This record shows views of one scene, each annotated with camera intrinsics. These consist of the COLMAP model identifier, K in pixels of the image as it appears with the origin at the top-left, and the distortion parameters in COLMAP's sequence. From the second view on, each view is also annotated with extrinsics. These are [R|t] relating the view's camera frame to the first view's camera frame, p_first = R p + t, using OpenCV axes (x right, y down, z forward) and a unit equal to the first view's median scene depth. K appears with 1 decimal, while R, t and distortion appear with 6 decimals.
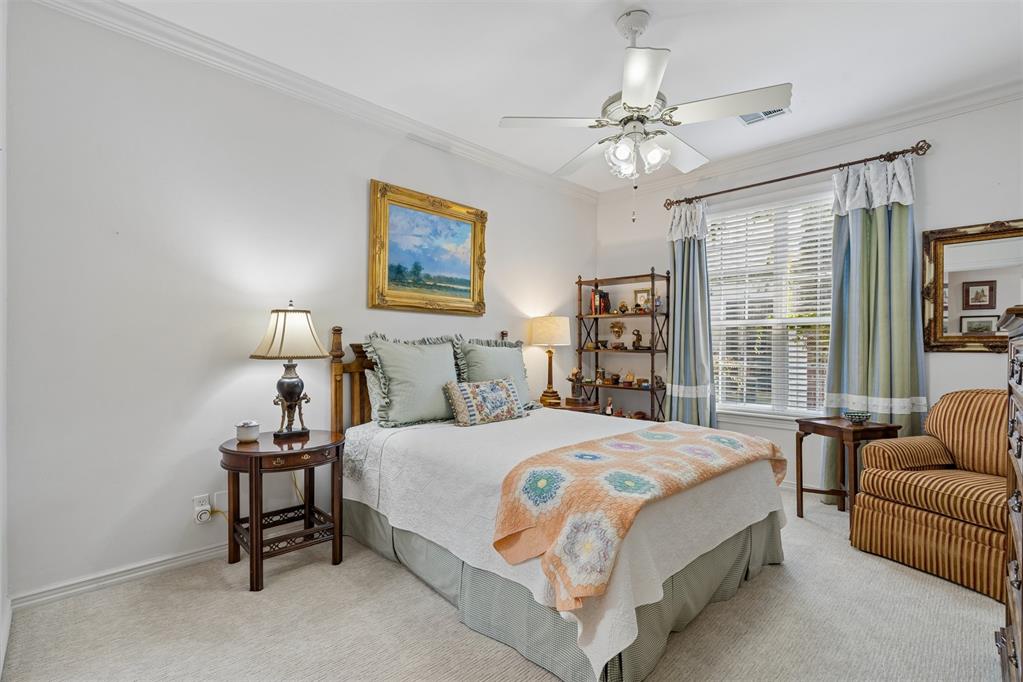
lens RADIAL K [[462.2, 0, 510.9], [0, 462.2, 349.8], [0, 0, 1]] dist [-0.001285, 0.000330]
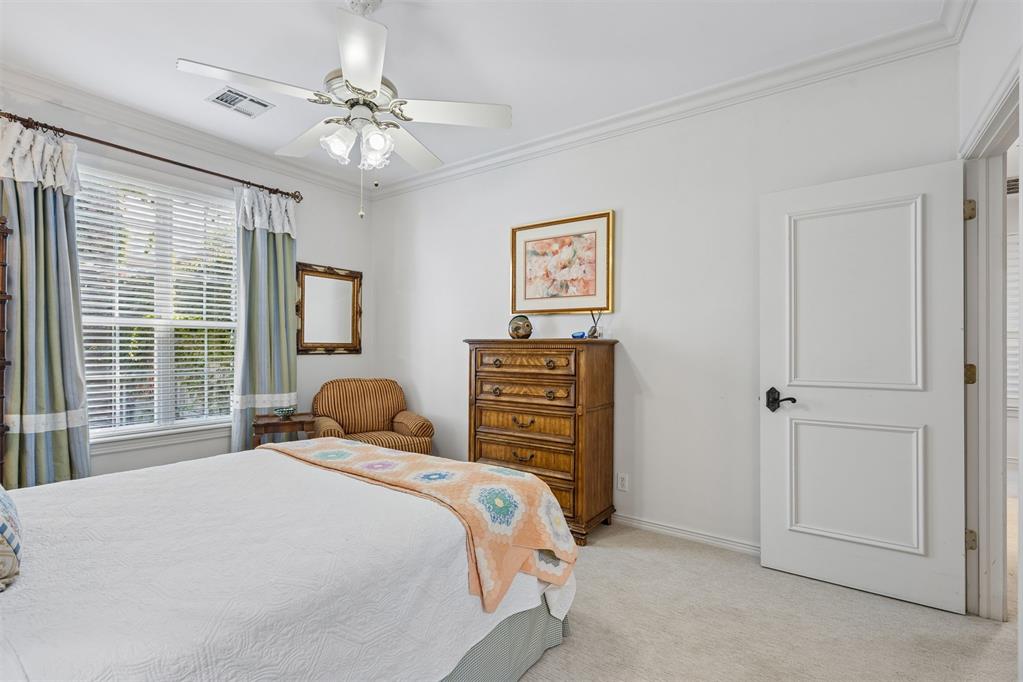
lens RADIAL K [[462.2, 0, 511.8], [0, 462.2, 345.4], [0, 0, 1]] dist [-0.001285, 0.000330]
pose [[-0.161777, -0.000678, 0.986827, -0.401344], [0.004898, 0.999987, 0.001490, -0.016872], [-0.986815, 0.005074, -0.161771, 0.514450]]
